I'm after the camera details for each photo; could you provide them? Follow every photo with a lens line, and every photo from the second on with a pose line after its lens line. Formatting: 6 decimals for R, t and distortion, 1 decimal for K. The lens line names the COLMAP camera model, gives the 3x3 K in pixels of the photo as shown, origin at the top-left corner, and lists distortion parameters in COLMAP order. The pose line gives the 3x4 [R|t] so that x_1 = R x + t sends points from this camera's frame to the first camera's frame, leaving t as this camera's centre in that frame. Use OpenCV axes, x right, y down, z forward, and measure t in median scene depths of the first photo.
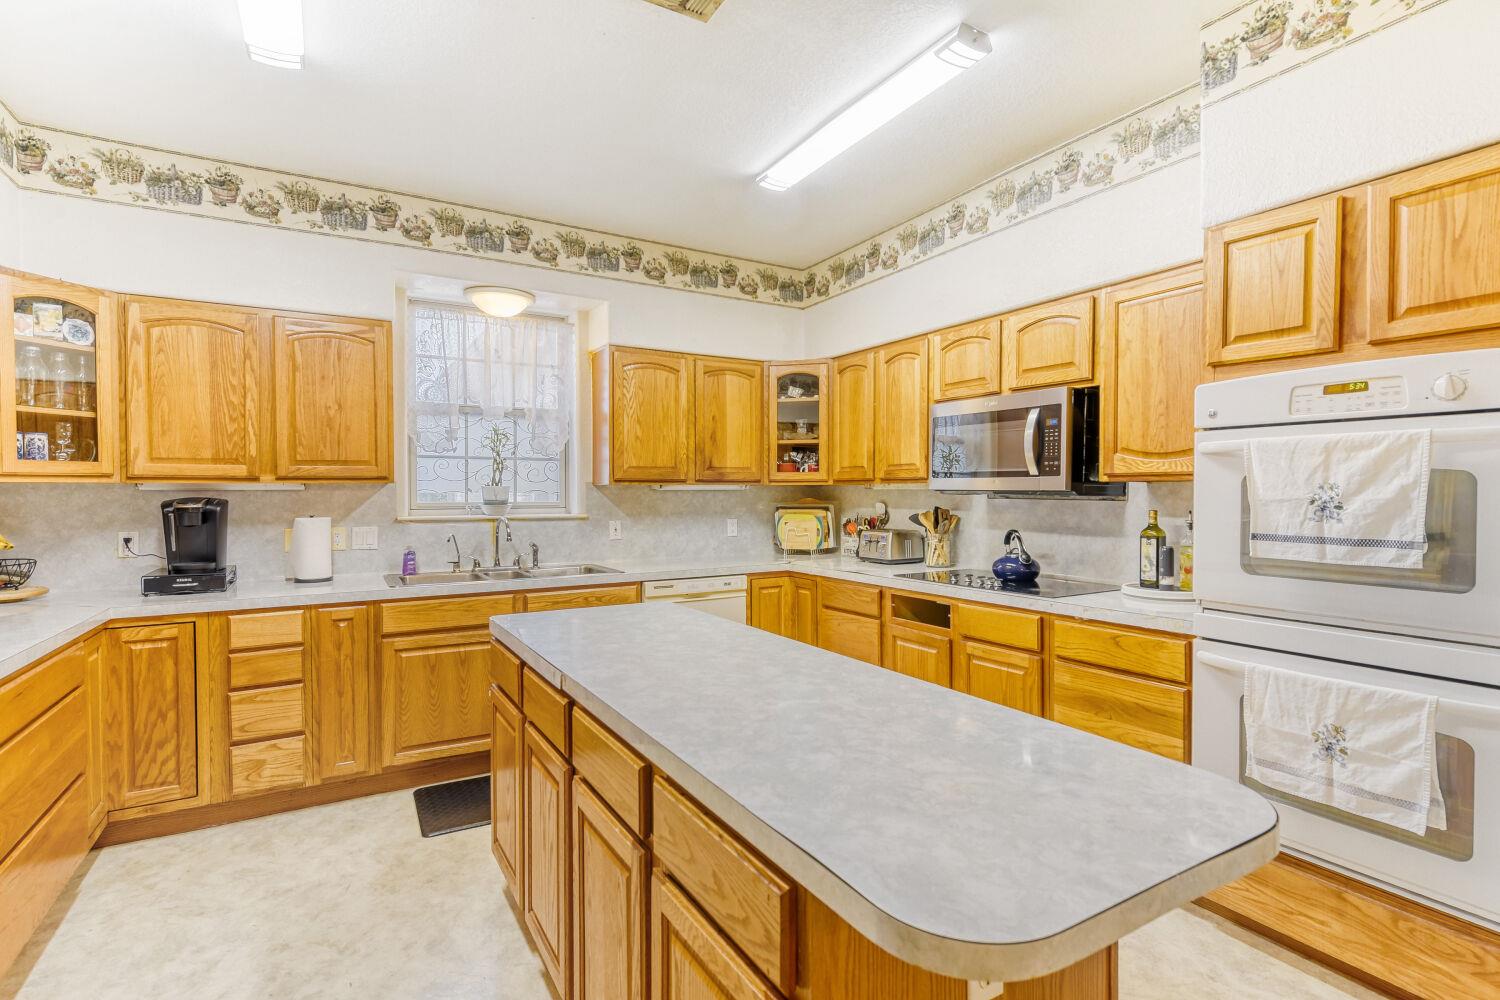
lens RADIAL K [[725.8, 0, 760.6], [0, 725.8, 498.9], [0, 0, 1]] dist [0.003666, -0.001253]
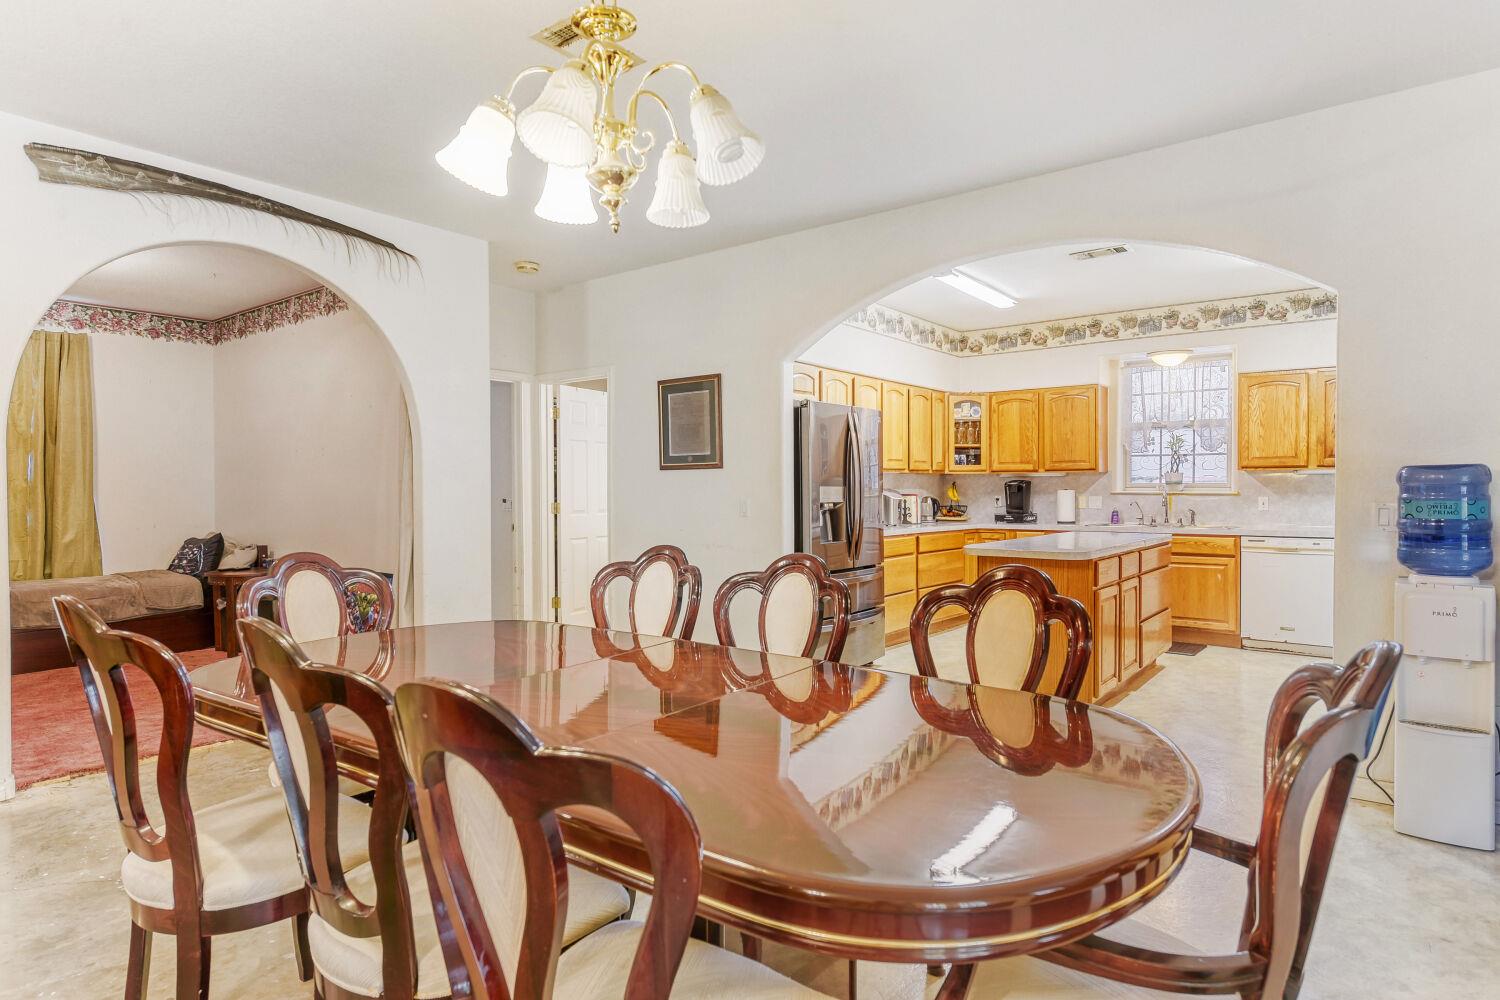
lens RADIAL K [[827.4, 0, 753.2], [0, 827.4, 498.1], [0, 0, 1]] dist [-0.001467, -0.000173]
pose [[0.365926, 0.010675, -0.930583, 1.224437], [-0.009389, 0.999926, 0.007779, 0.040323], [0.930596, 0.005891, 0.365999, -0.631956]]
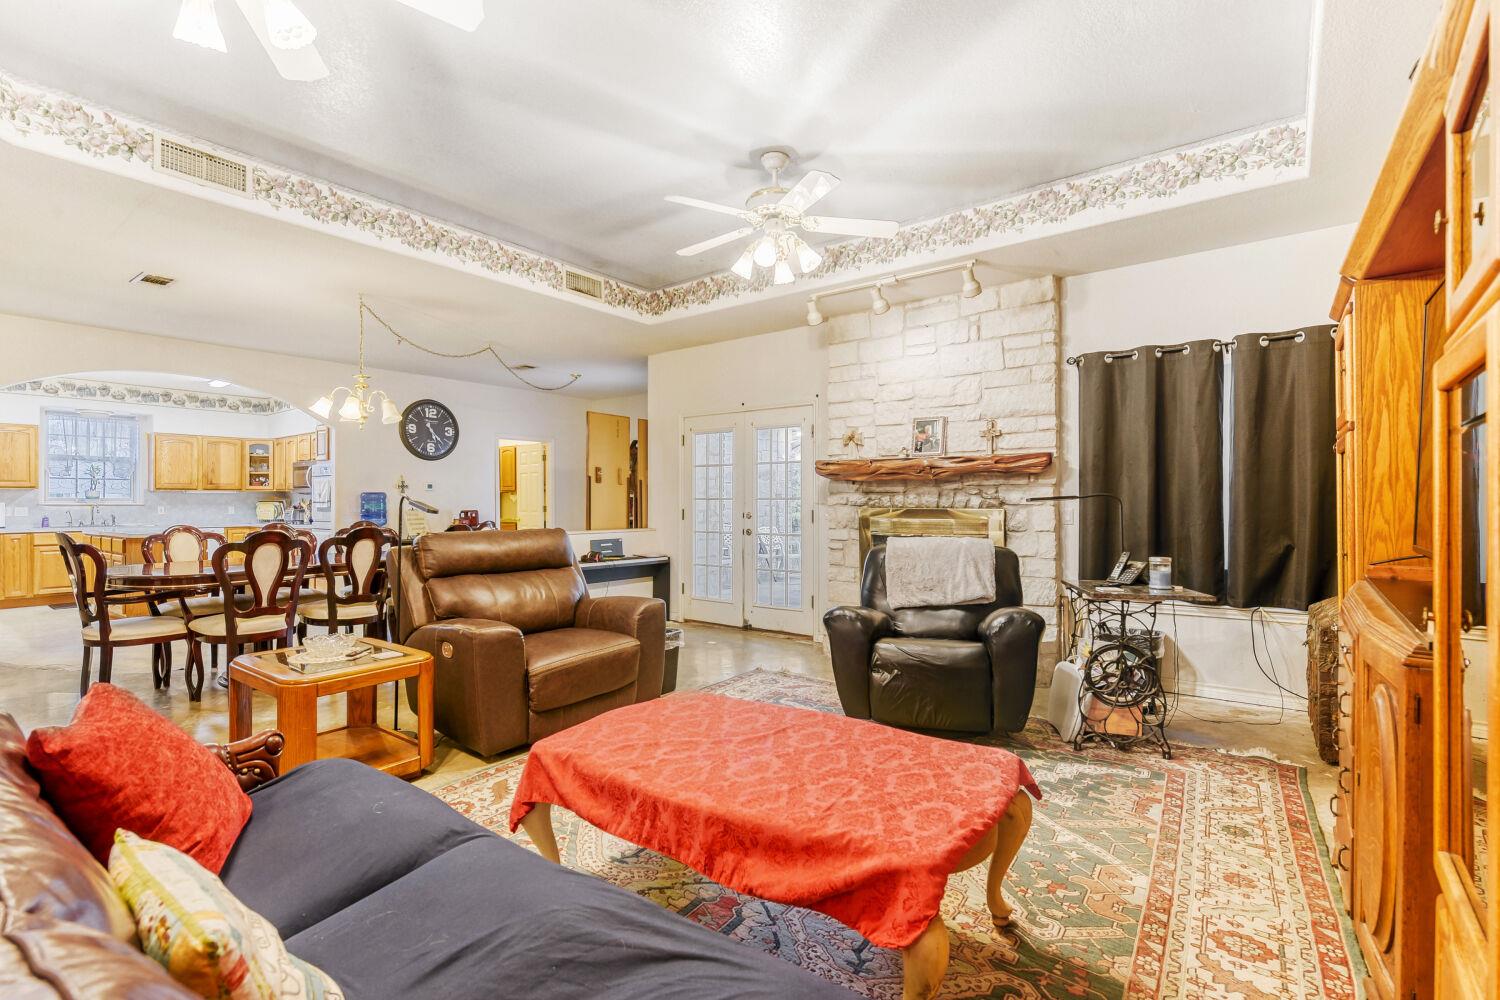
lens RADIAL K [[673.9, 0, 750.0], [0, 673.9, 500.0], [0, 0, 1]] dist [-0.001232, -0.000300]
pose [[0.926329, 0.000504, 0.376715, 0.989570], [0.005086, 0.999891, -0.013845, 0.067308], [-0.376681, 0.014741, 0.926226, -2.290876]]
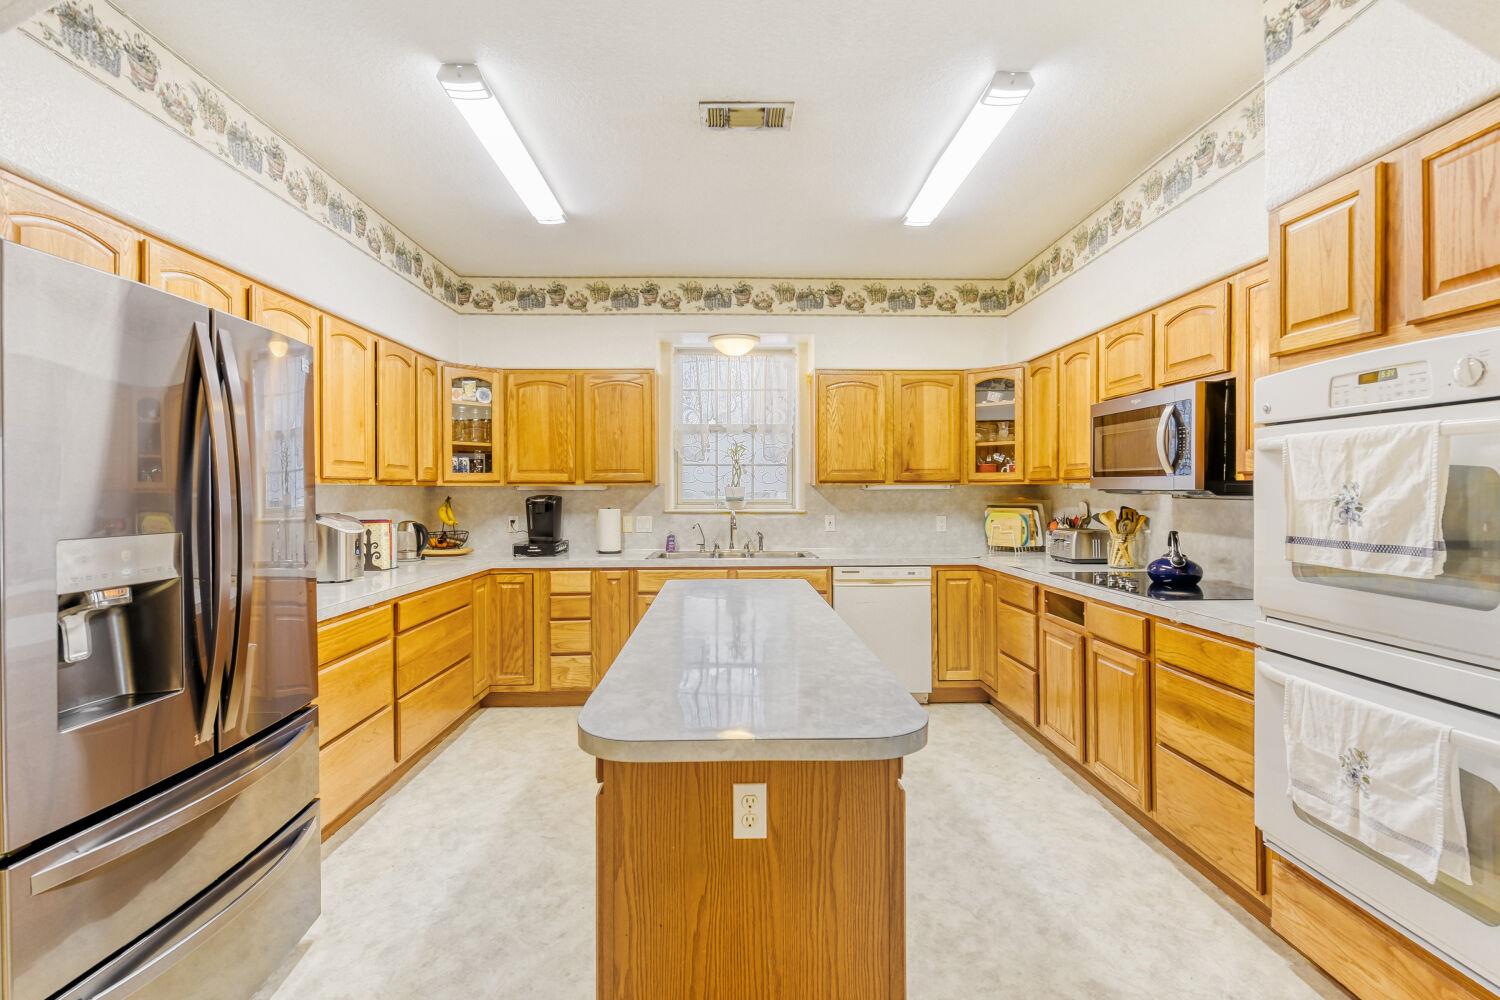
lens RADIAL K [[691.4, 0, 743.0], [0, 691.4, 487.6], [0, 0, 1]] dist [0.001267, -0.000857]
pose [[0.870657, -0.002506, -0.491884, 0.317342], [-0.004405, 0.999907, -0.012890, -0.000242], [0.491871, 0.013390, 0.870565, -0.075102]]
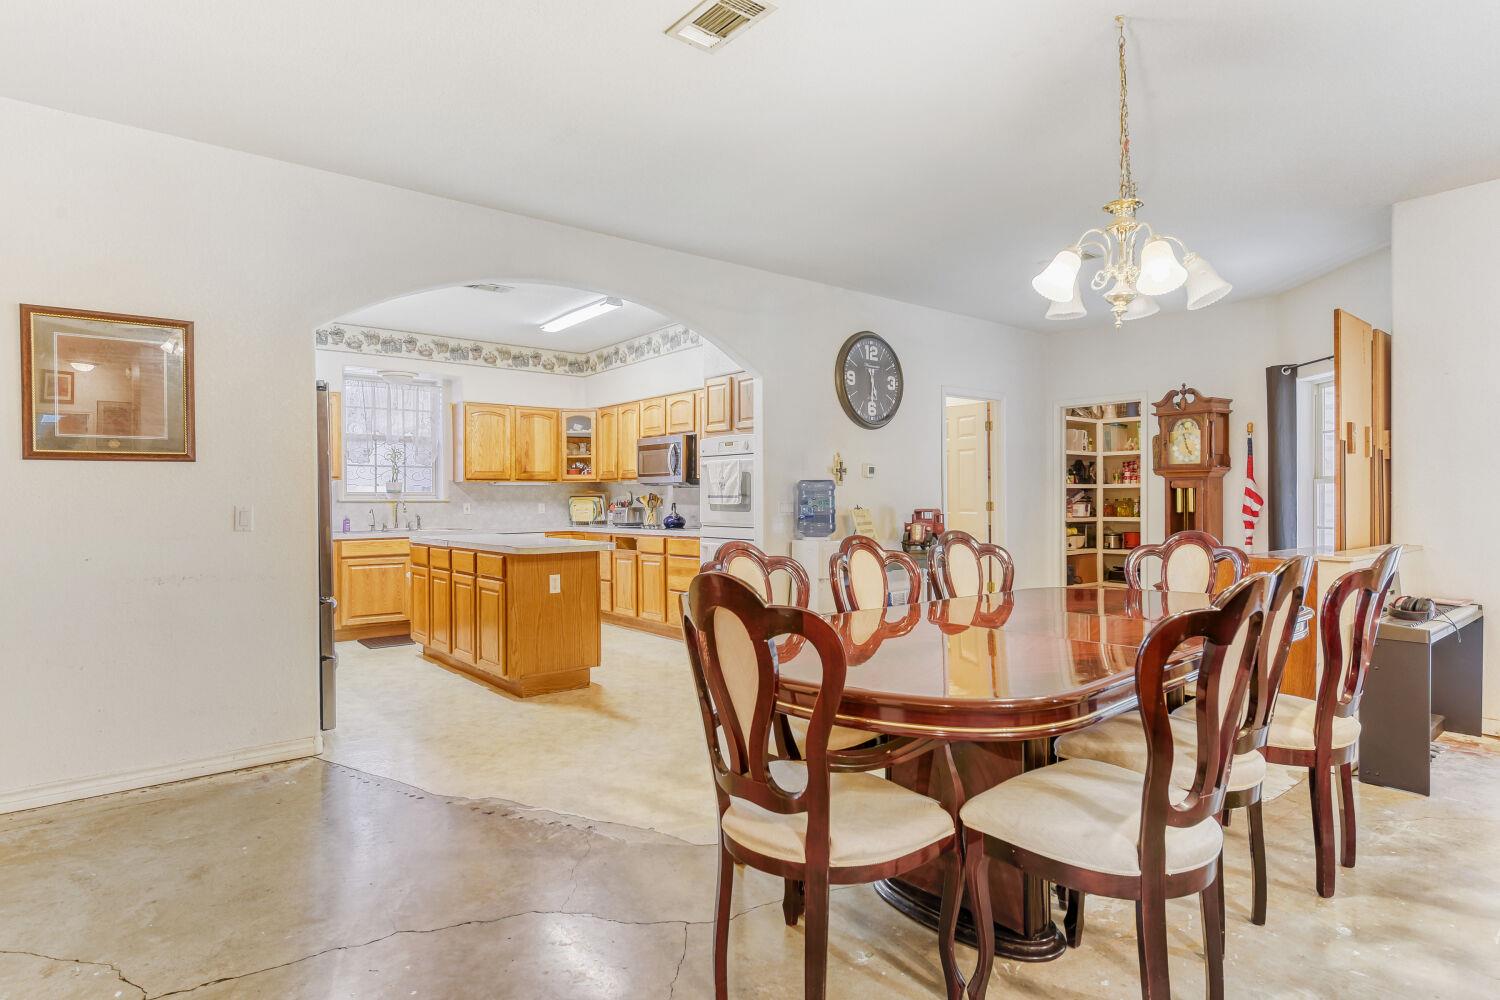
lens RADIAL K [[793.5, 0, 750.0], [0, 793.5, 500.0], [0, 0, 1]] dist [0.016292, -0.000102]
pose [[0.989719, -0.004509, 0.142954, 0.254181], [0.005799, 0.999946, -0.008602, 0.057736], [-0.142907, 0.009342, 0.989692, -1.256556]]
